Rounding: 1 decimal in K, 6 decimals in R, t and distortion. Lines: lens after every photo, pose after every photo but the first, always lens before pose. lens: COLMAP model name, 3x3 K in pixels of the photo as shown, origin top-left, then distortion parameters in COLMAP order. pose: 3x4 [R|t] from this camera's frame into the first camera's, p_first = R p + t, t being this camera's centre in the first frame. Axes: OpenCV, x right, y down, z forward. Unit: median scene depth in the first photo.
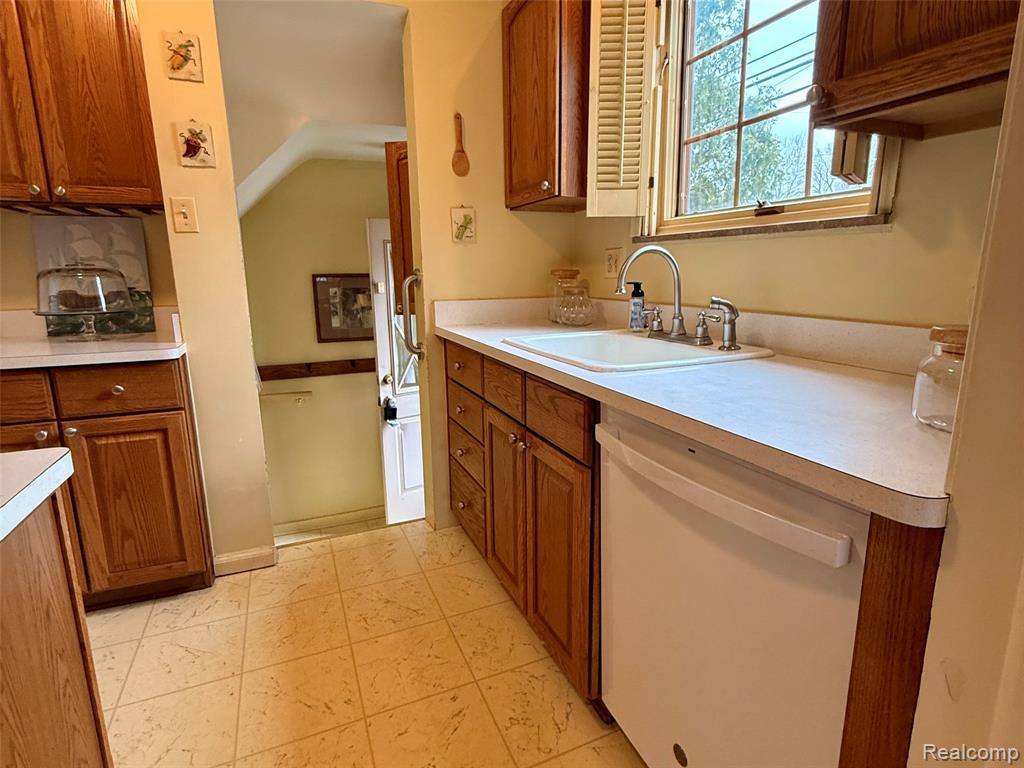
lens RADIAL K [[542.6, 0, 513.4], [0, 542.6, 378.3], [0, 0, 1]] dist [-0.001824, -0.000725]
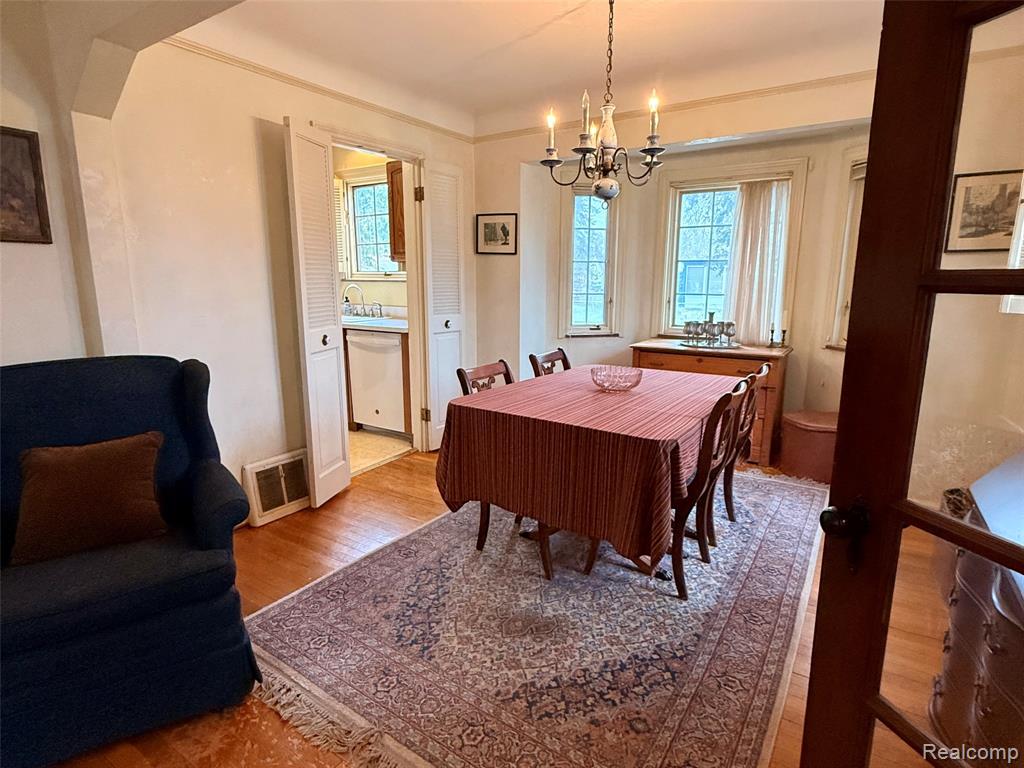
lens RADIAL K [[542.6, 0, 511.2], [0, 542.6, 385.2], [0, 0, 1]] dist [-0.001824, -0.000725]
pose [[0.831511, -0.095656, 0.547210, -0.646720], [0.099262, 0.994794, 0.023062, 0.297443], [-0.546567, 0.035141, 0.836678, -1.798133]]
